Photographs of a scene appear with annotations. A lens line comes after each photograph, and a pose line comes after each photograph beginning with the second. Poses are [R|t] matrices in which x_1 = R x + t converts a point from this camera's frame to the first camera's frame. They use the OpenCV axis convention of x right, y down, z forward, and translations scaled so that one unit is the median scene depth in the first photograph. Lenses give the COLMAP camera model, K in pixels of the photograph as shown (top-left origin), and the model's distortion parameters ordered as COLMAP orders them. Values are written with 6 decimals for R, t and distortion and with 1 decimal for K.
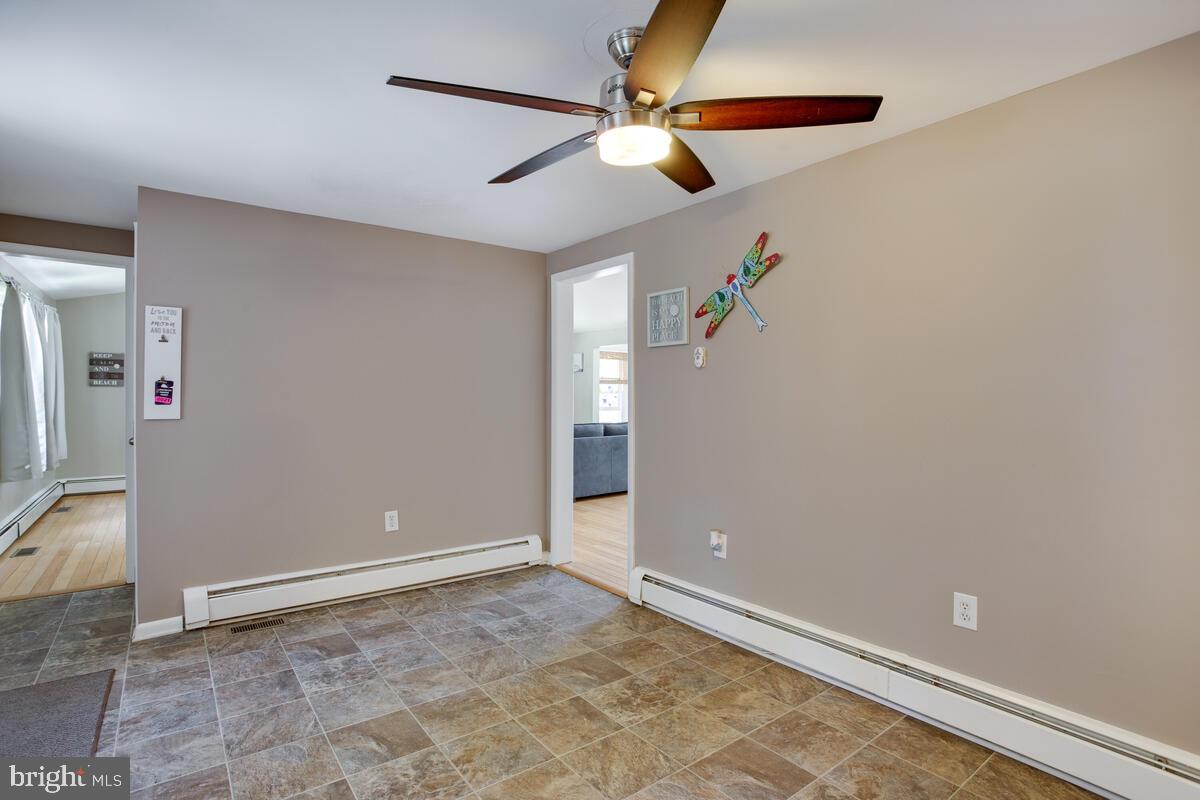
lens RADIAL K [[589.7, 0, 600.9], [0, 589.7, 402.1], [0, 0, 1]] dist [-0.048062, 0.007910]
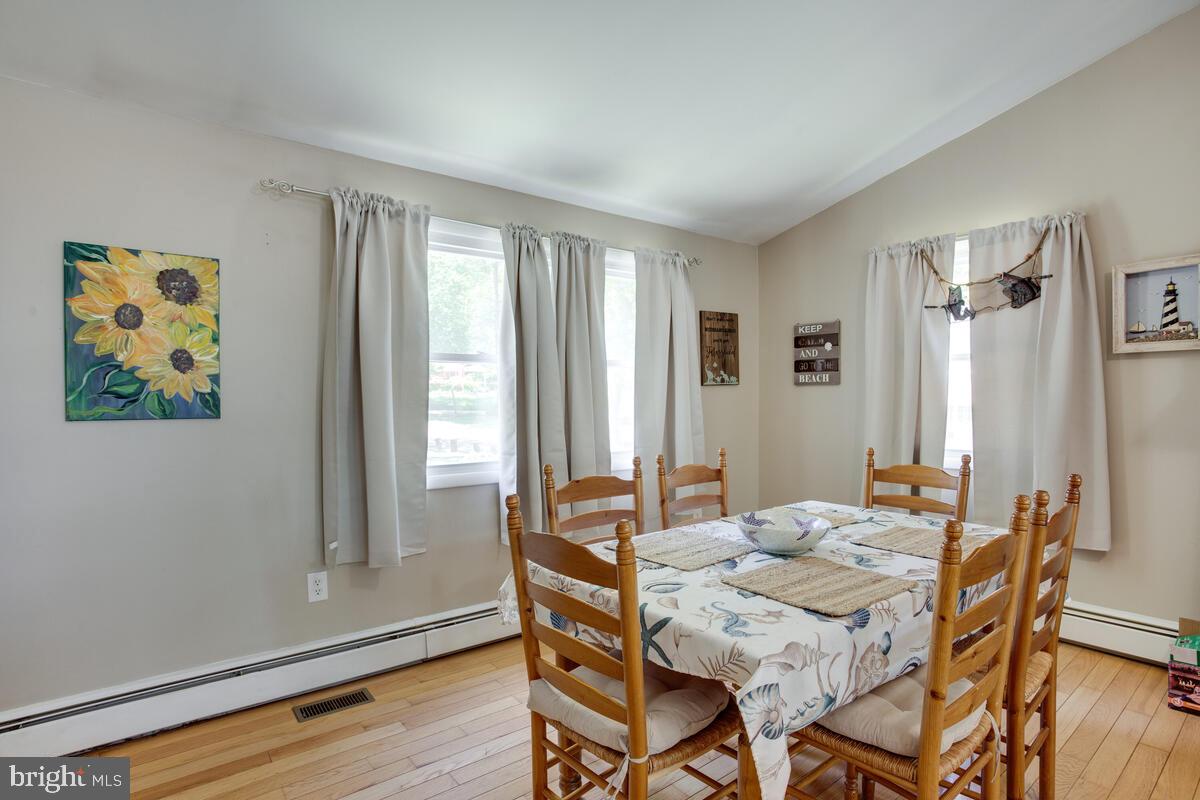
lens RADIAL K [[589.7, 0, 602.9], [0, 589.7, 398.8], [0, 0, 1]] dist [-0.048062, 0.007910]
pose [[0.021805, 0.012562, -0.999683, -0.313683], [0.011434, 0.999853, 0.012814, -0.023897], [0.999697, -0.011710, 0.021658, 0.785332]]
